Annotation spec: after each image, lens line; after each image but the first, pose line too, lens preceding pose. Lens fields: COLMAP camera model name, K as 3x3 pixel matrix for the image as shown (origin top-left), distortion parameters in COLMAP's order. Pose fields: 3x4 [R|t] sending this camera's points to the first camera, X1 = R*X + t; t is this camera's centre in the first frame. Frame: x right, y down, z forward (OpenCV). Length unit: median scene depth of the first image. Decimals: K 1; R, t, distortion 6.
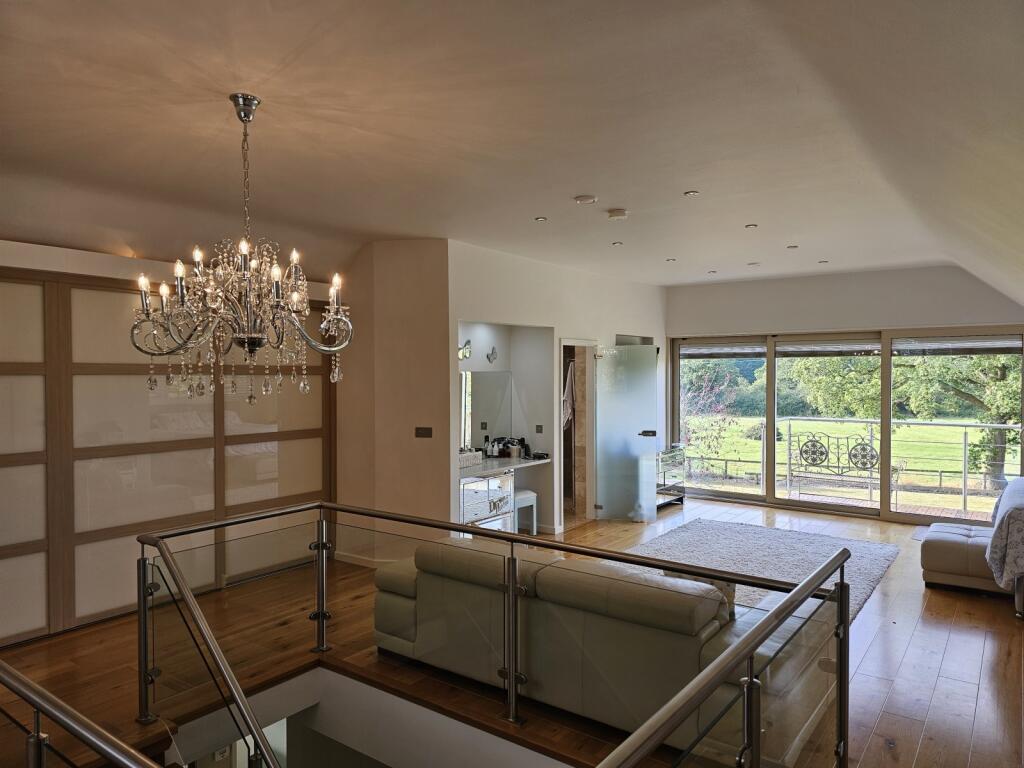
lens RADIAL K [[689.7, 0, 513.1], [0, 689.7, 383.4], [0, 0, 1]] dist [0.052550, -0.029281]
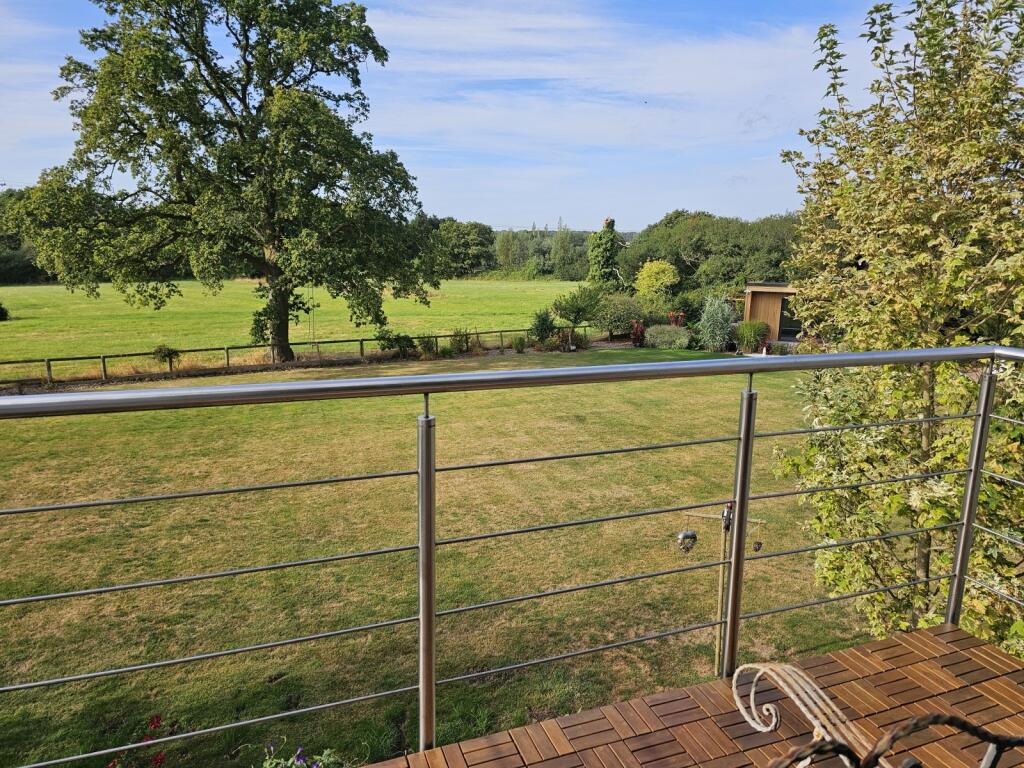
lens RADIAL K [[689.7, 0, 519.4], [0, 689.7, 381.2], [0, 0, 1]] dist [0.052550, -0.029281]
pose [[0.538842, -0.157459, 0.827561, 0.377634], [-0.006047, 0.981628, 0.190710, 0.014188], [-0.842385, -0.107767, 0.527990, 0.944984]]
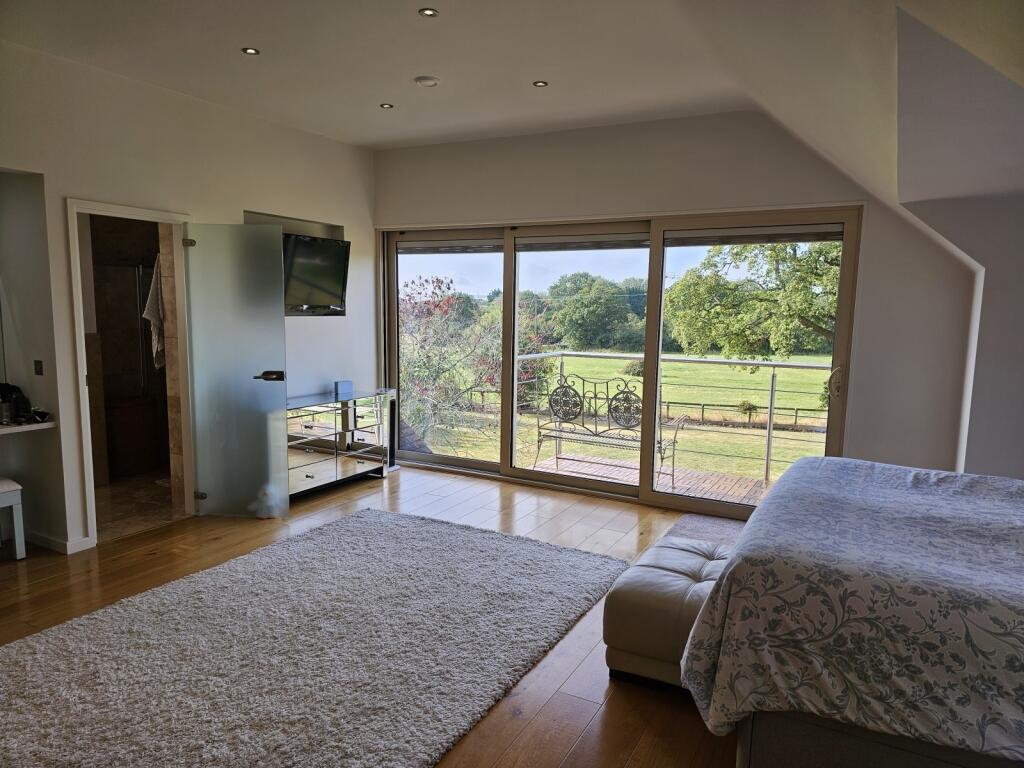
lens RADIAL K [[689.7, 0, 511.2], [0, 689.7, 393.8], [0, 0, 1]] dist [0.052550, -0.029281]
pose [[0.990575, 0.001631, 0.136964, 0.283592], [-0.016658, 0.993942, 0.108637, 0.016907], [-0.135957, -0.109895, 0.984601, 0.335808]]
